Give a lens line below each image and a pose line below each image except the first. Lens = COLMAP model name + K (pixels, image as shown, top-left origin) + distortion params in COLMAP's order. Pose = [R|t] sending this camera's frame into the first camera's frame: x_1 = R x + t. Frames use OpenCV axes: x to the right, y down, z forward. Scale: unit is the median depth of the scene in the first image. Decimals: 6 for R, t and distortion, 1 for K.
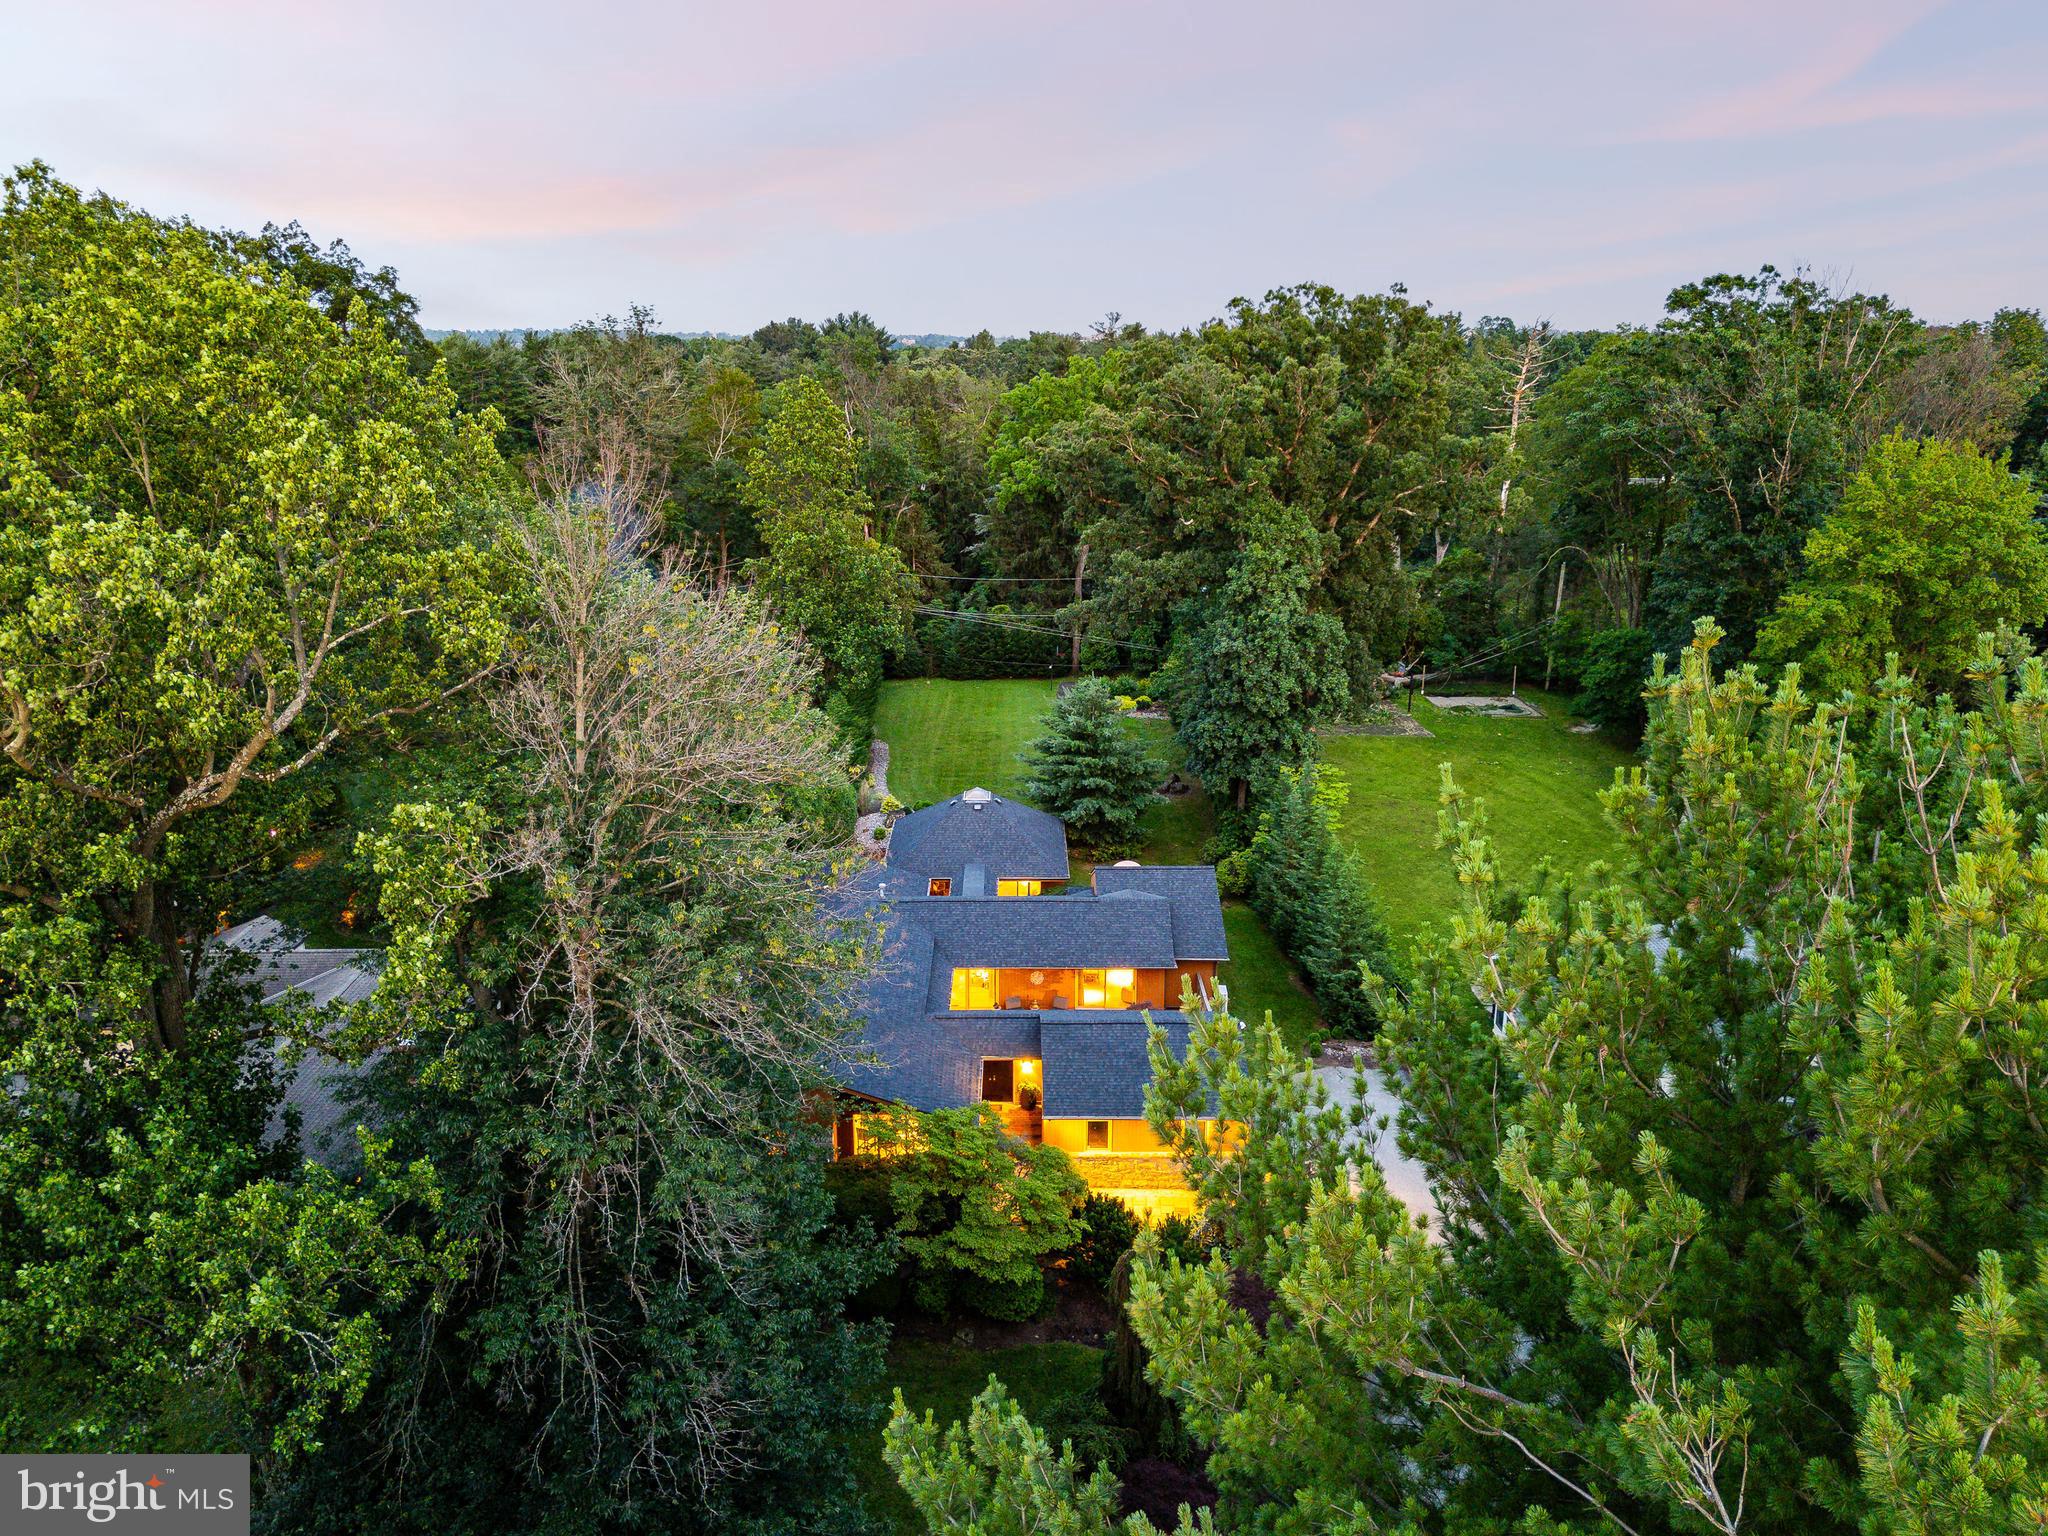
lens RADIAL K [[1483.4, 0, 1023.0], [0, 1483.4, 746.9], [0, 0, 1]] dist [0.056427, -0.056043]
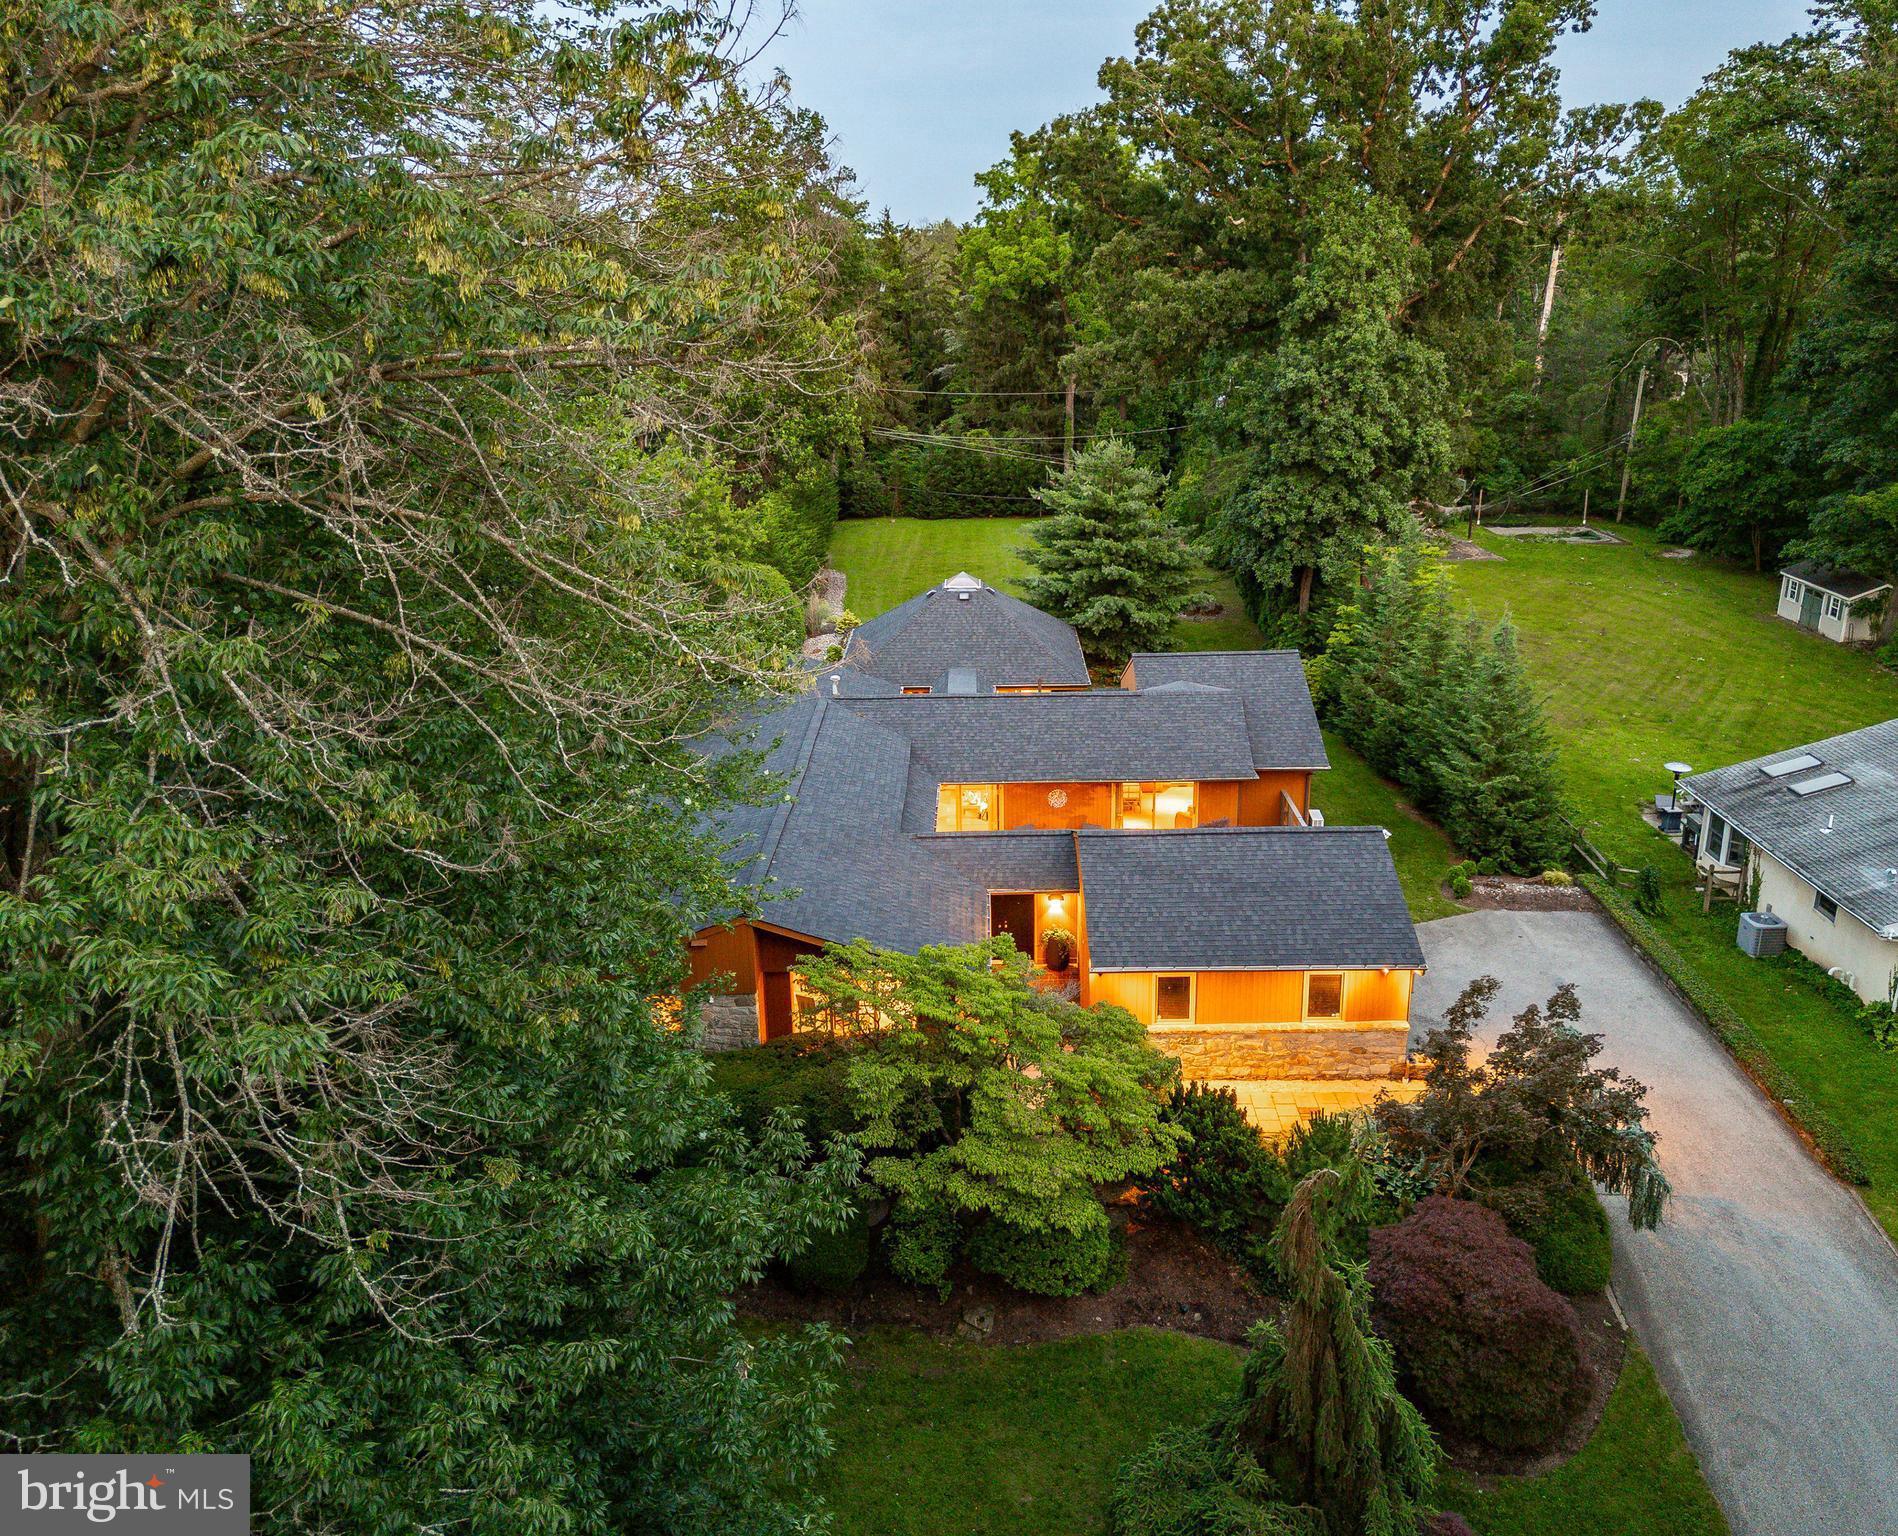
lens RADIAL K [[1489.5, 0, 1023.5], [0, 1489.5, 762.3], [0, 0, 1]] dist [0.048347, -0.056357]
pose [[0.999649, -0.014270, 0.022304, -0.022138], [0.013085, 0.998540, 0.052416, 0.100882], [-0.023020, -0.052106, 0.998376, 0.295999]]
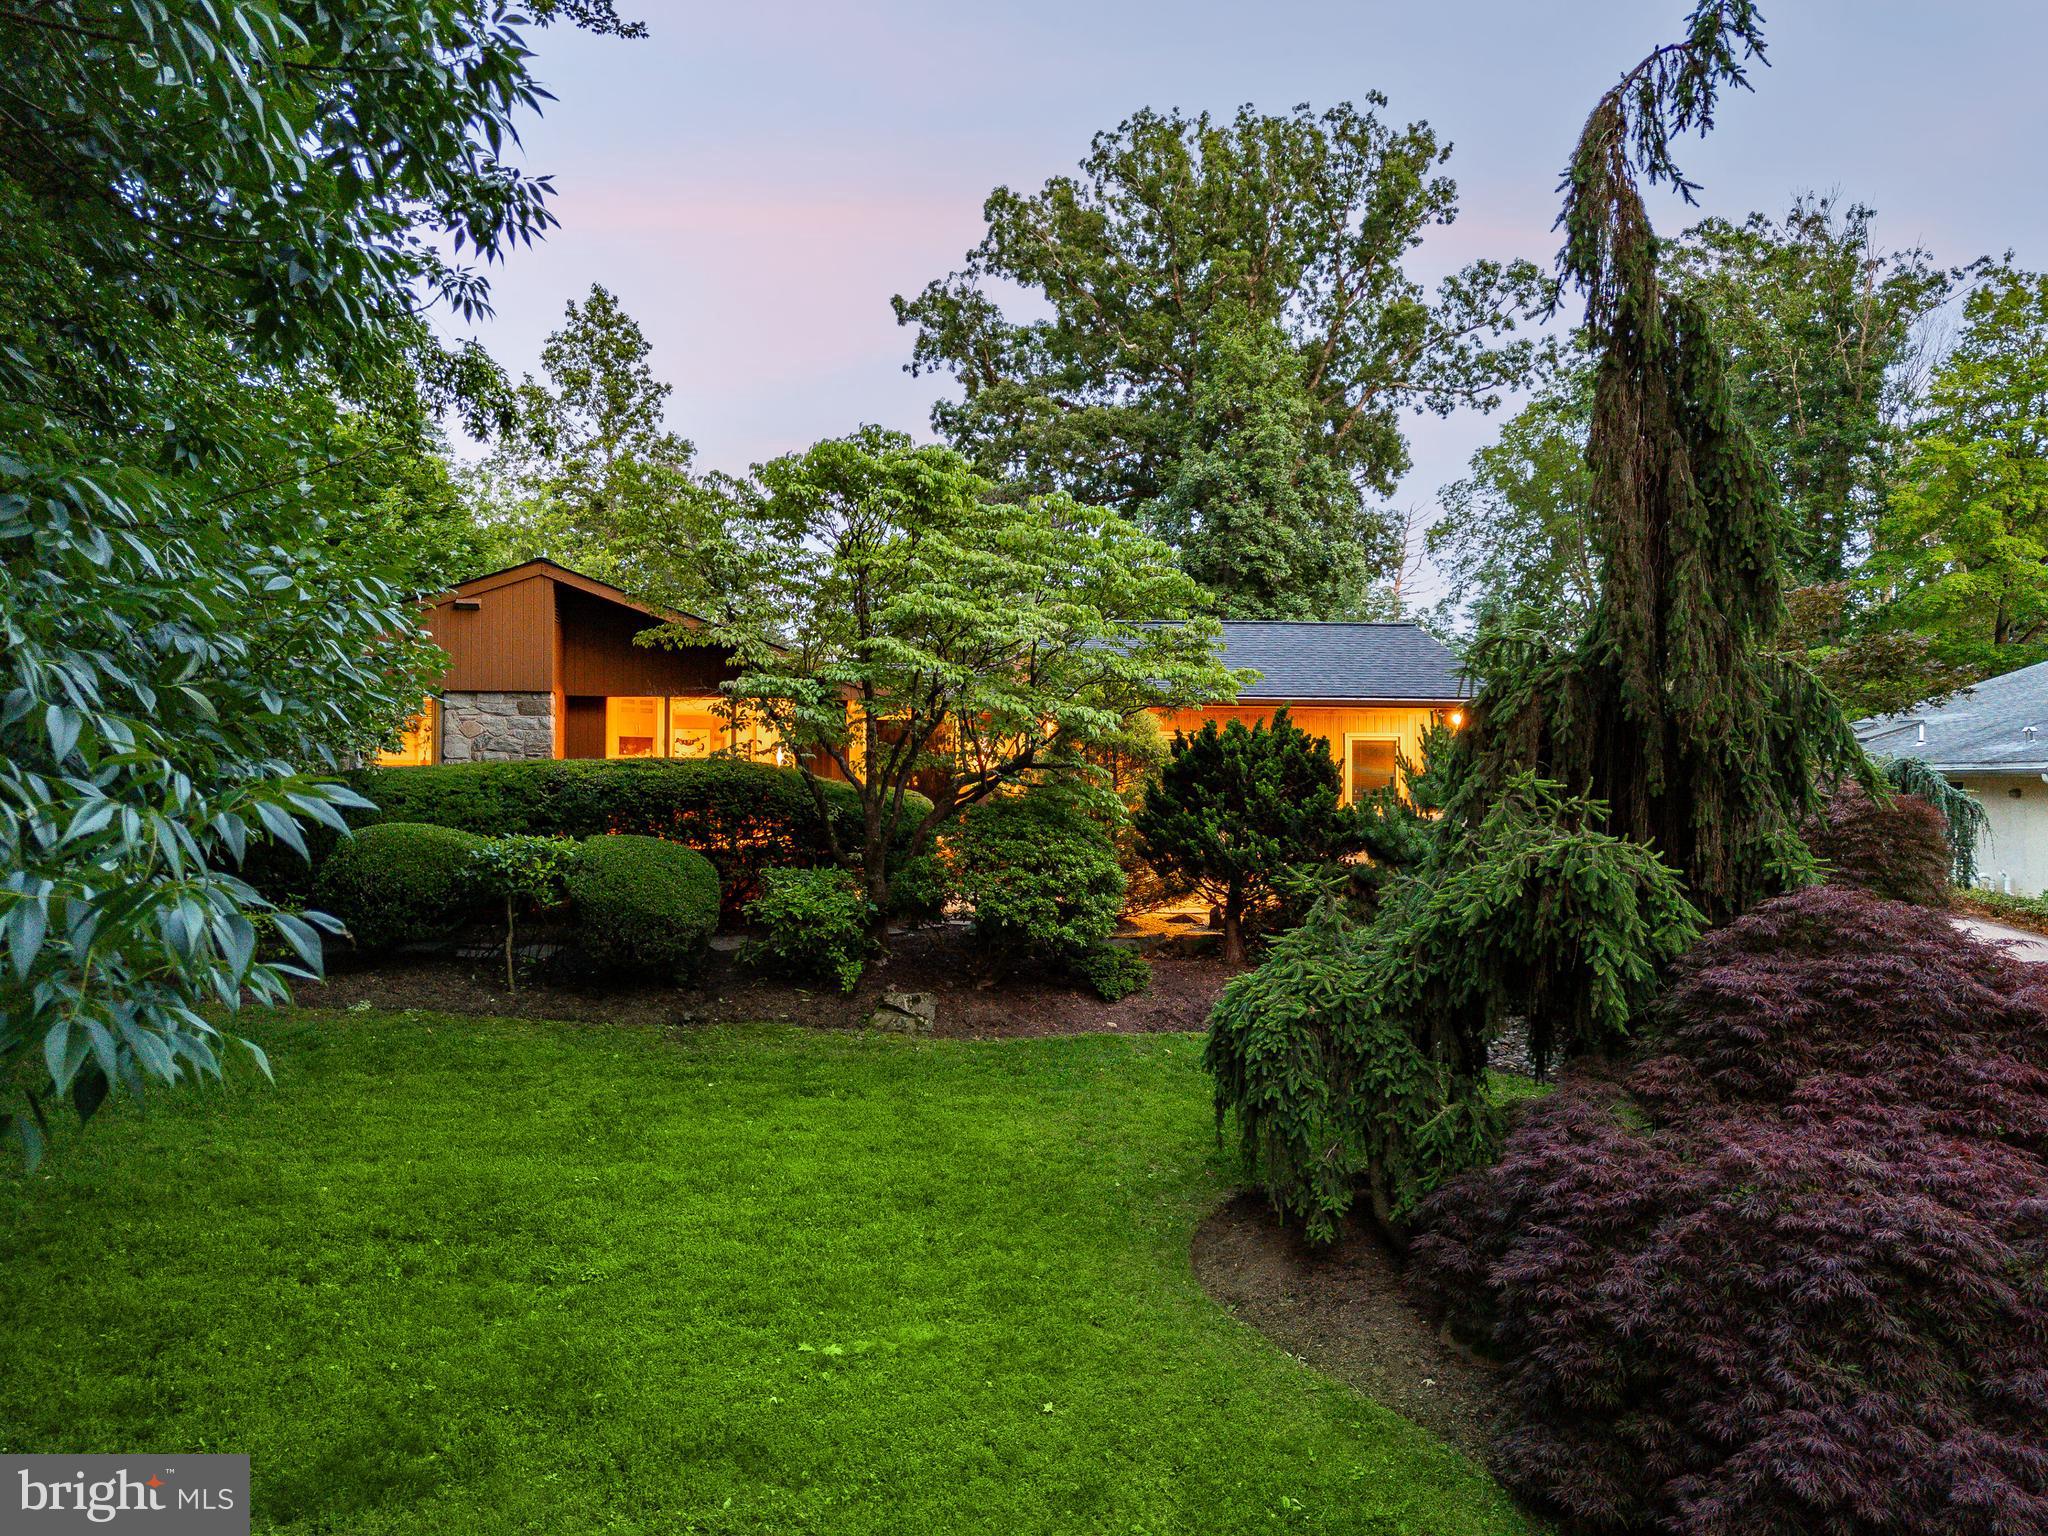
lens RADIAL K [[1489.6, 0, 1024.0], [0, 1489.6, 768.0], [0, 0, 1]] dist [0.049787, -0.052701]
pose [[0.991844, 0.004000, 0.127391, -0.040212], [0.032104, 0.959440, -0.280078, 0.312177], [-0.123345, 0.281883, 0.951487, 0.468720]]
